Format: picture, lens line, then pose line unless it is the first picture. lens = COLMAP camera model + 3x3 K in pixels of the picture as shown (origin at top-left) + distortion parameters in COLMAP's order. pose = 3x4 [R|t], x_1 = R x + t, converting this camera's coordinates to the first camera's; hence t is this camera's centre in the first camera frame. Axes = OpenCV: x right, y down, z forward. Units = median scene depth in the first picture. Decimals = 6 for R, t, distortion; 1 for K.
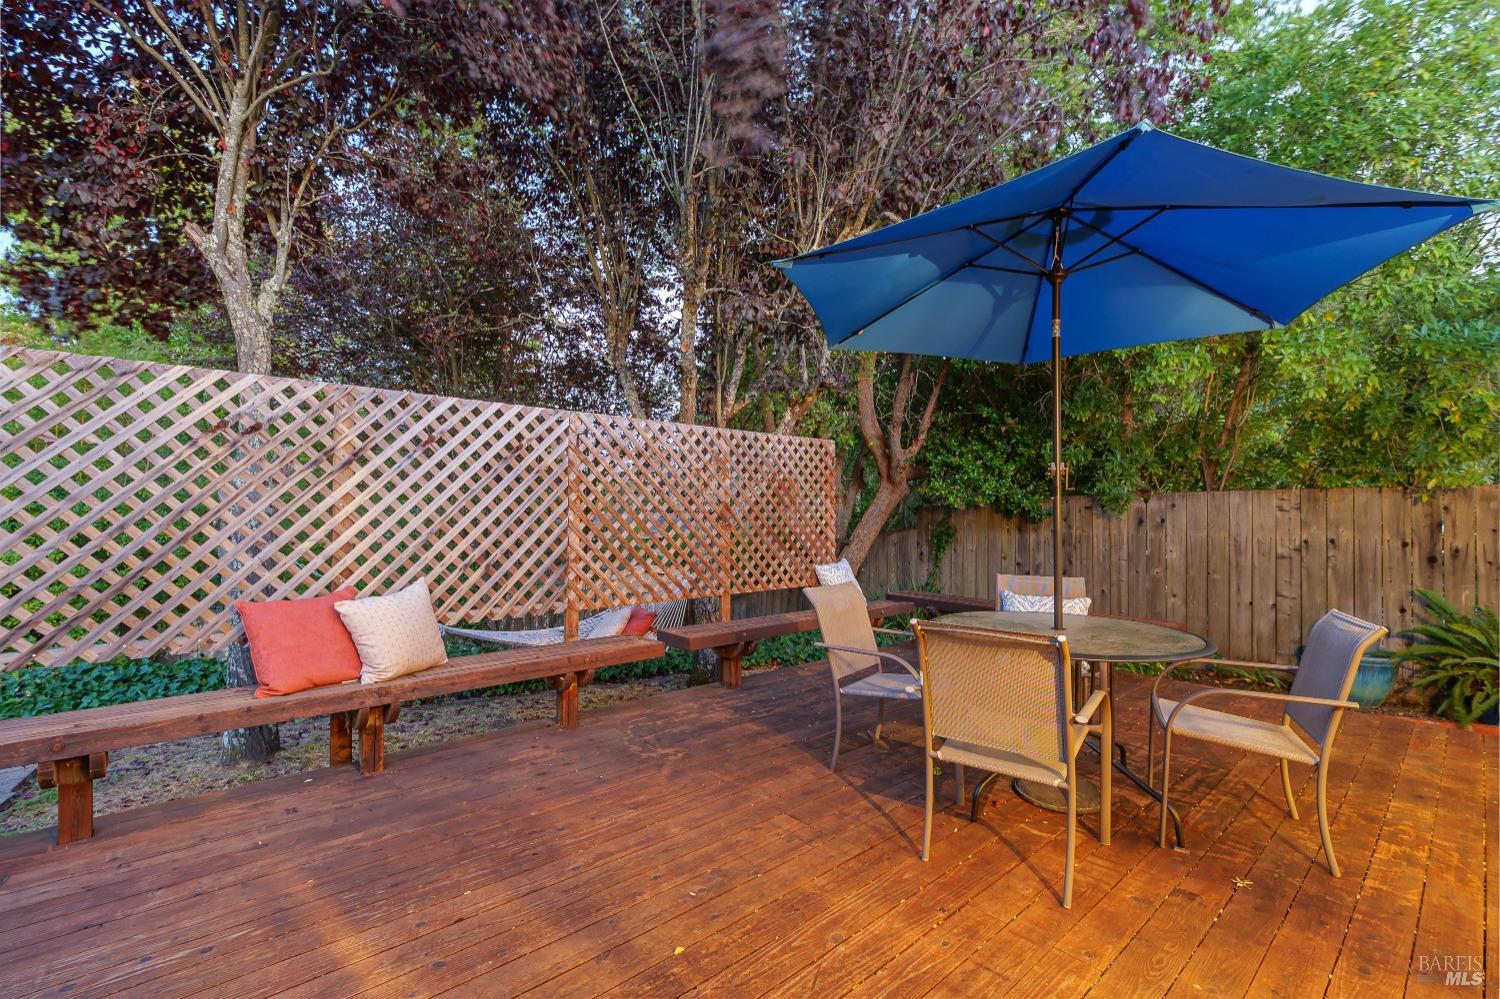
lens RADIAL K [[658.0, 0, 758.2], [0, 658.0, 503.9], [0, 0, 1]] dist [0.001154, 0.000223]
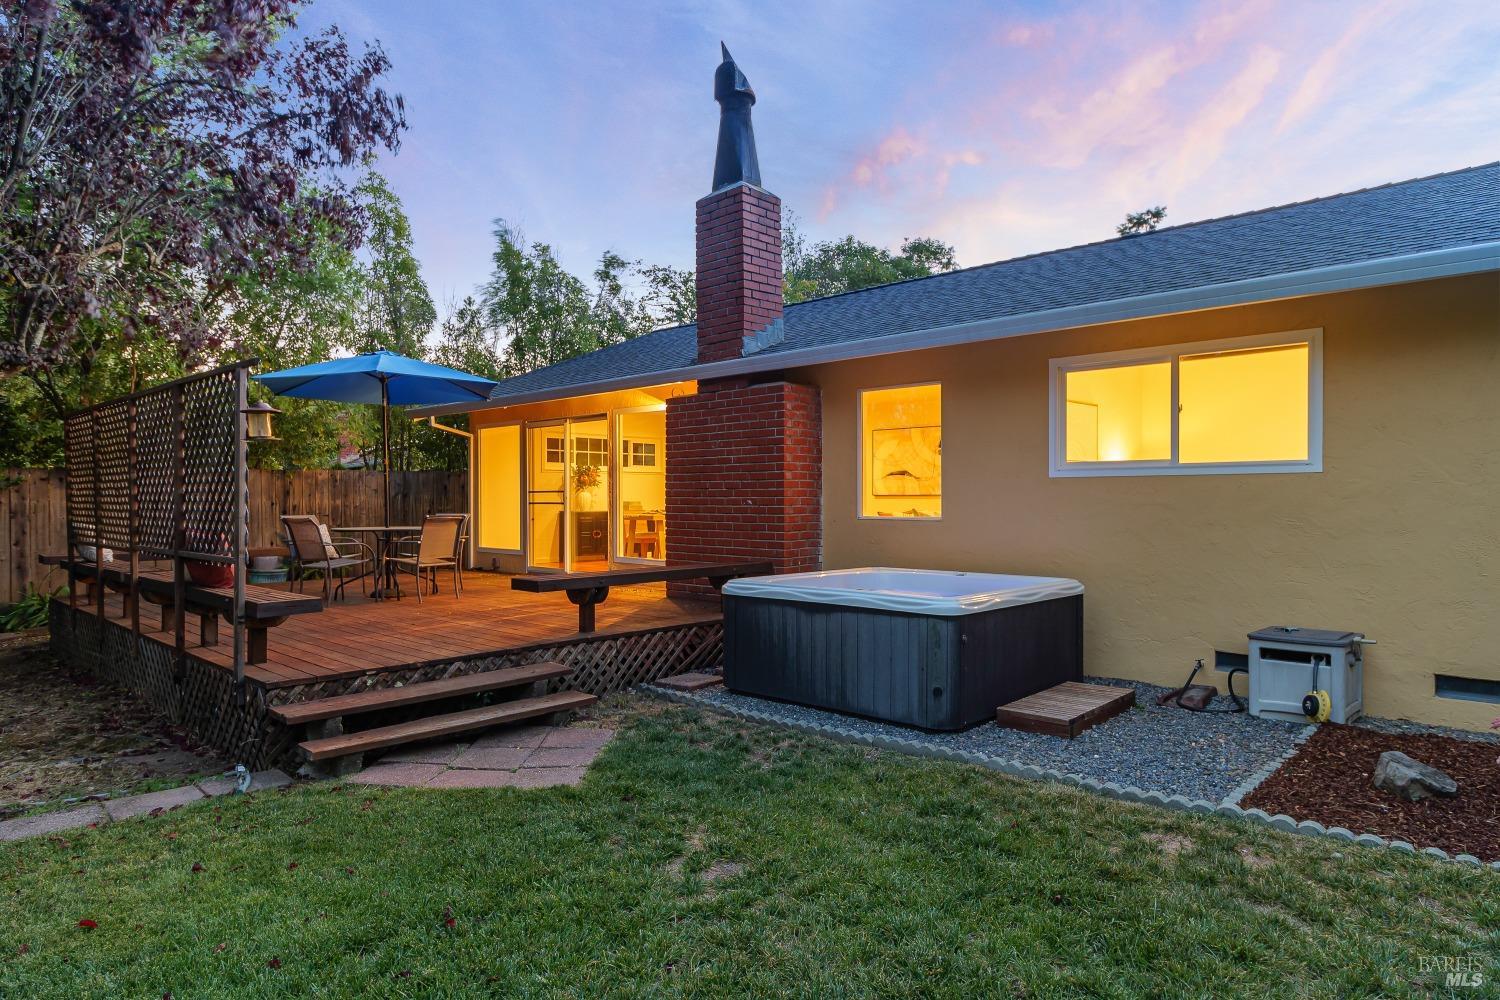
lens RADIAL K [[897.9, 0, 750.0], [0, 897.9, 500.0], [0, 0, 1]] dist [-0.000655, -0.000027]
pose [[-0.082377, -0.006385, 0.996581, -1.263743], [-0.008460, 0.999948, 0.005708, 0.025815], [-0.996565, -0.007961, -0.082427, -0.014205]]
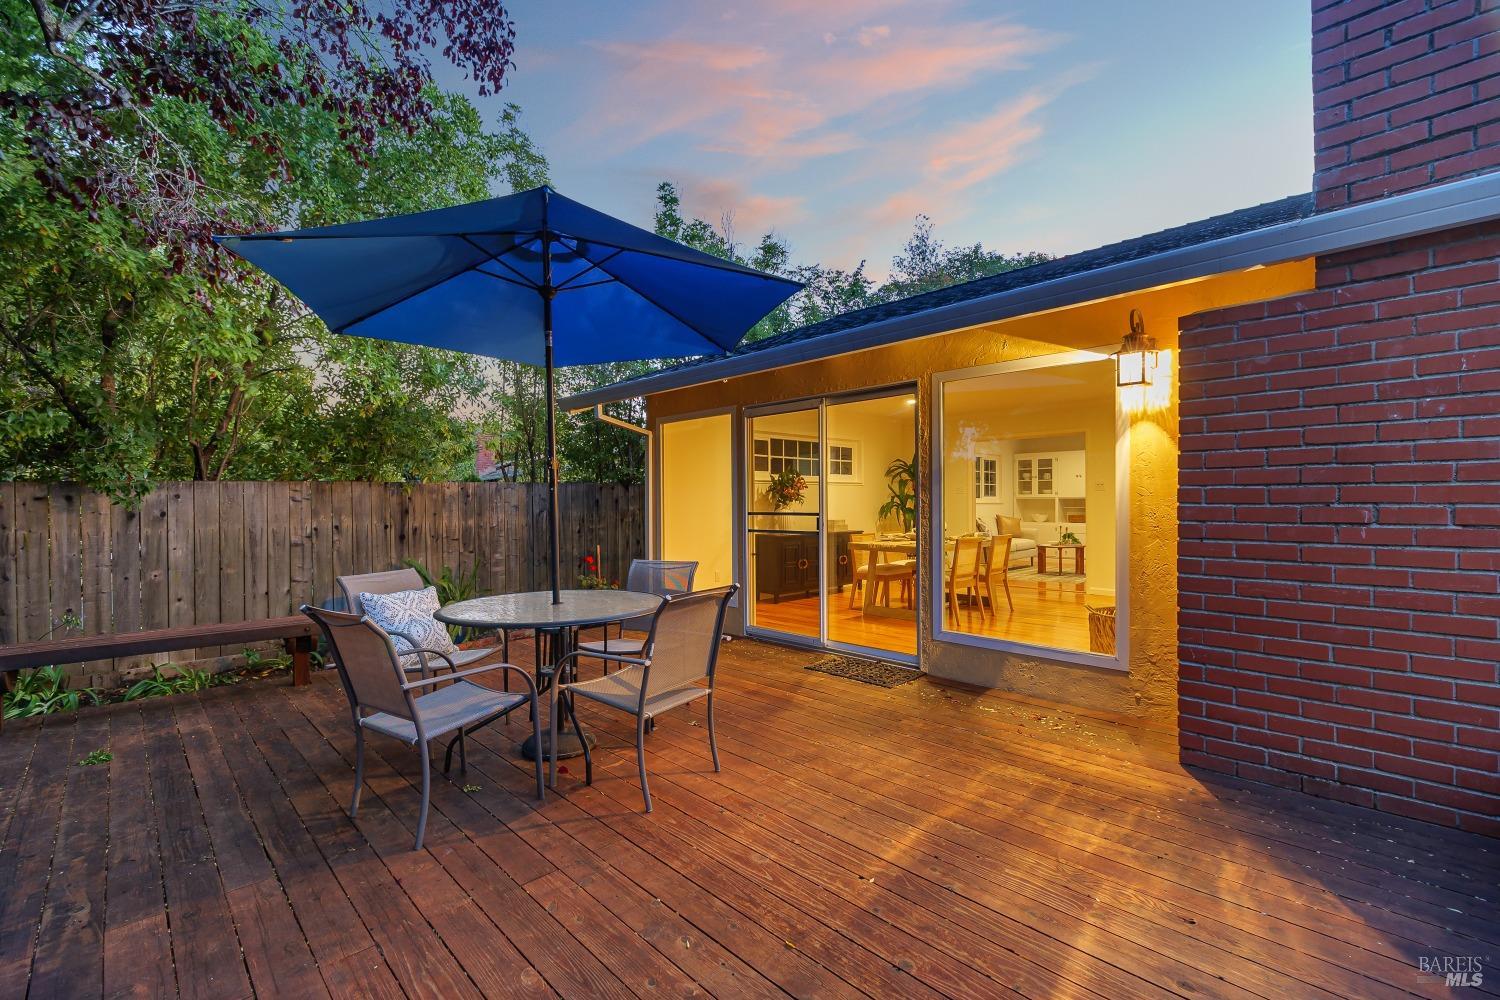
lens RADIAL K [[658.0, 0, 758.2], [0, 658.0, 504.4], [0, 0, 1]] dist [0.001154, 0.000223]
pose [[-0.050272, -0.010093, 0.998685, -0.309653], [-0.002712, 0.999947, 0.009969, 0.002711], [-0.998732, -0.002207, -0.050296, 0.310376]]
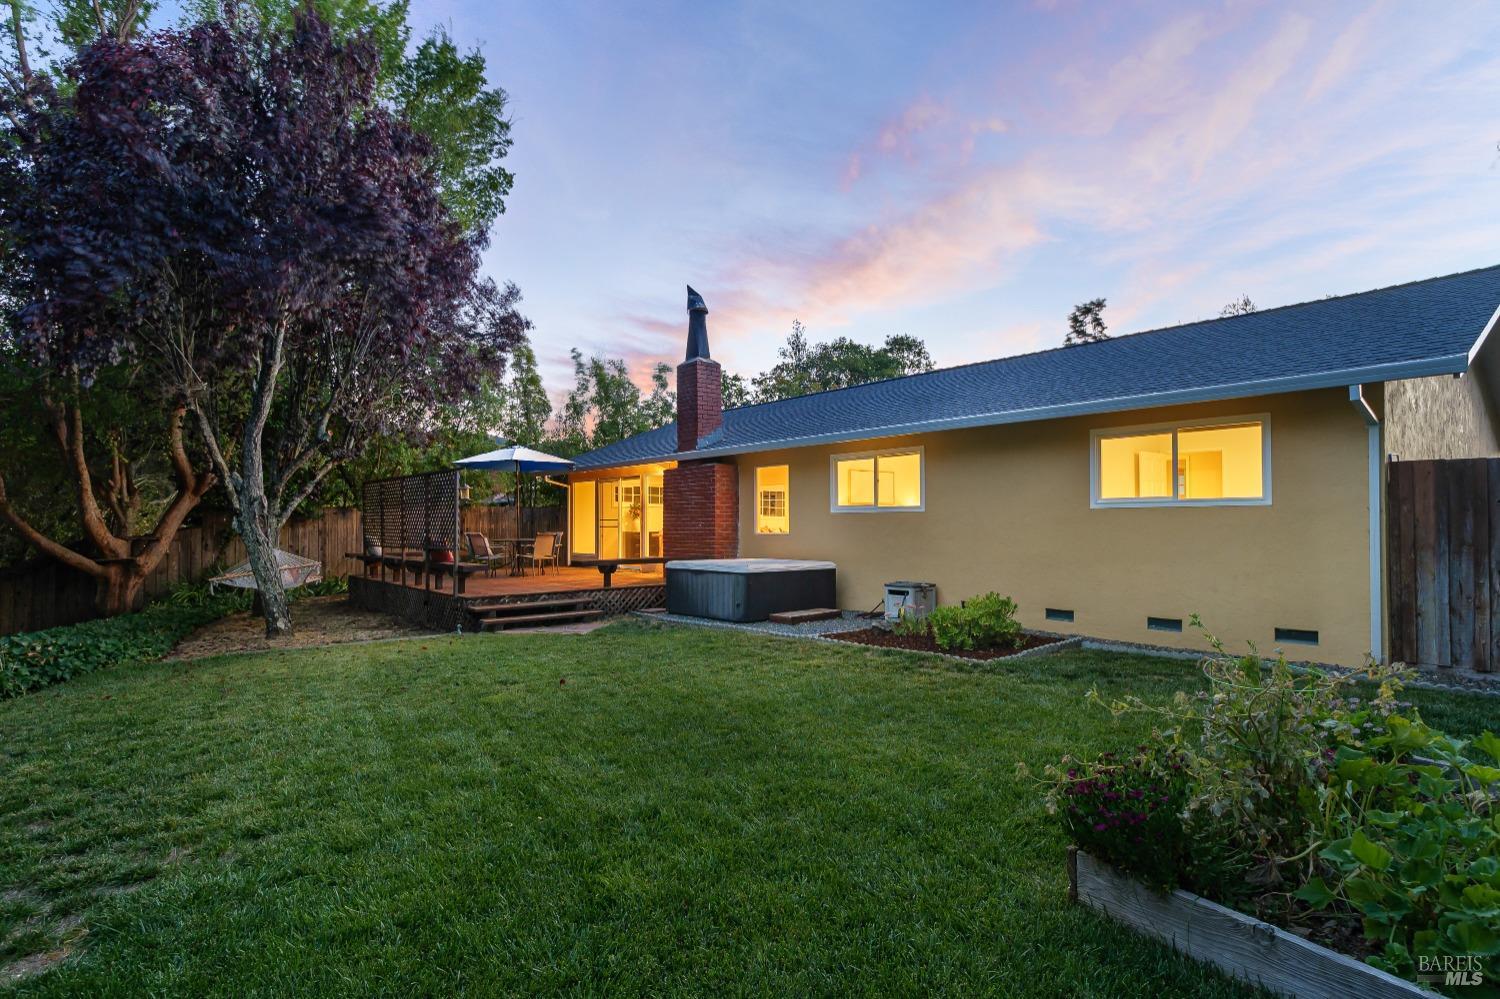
lens RADIAL K [[771.3, 0, 752.1], [0, 771.3, 515.1], [0, 0, 1]] dist [-0.000302, -0.000121]
pose [[0.020274, 0.007677, 0.999765, -2.074053], [-0.007225, 0.999946, -0.007531, 0.022498], [-0.999768, -0.007070, 0.020329, -0.298341]]
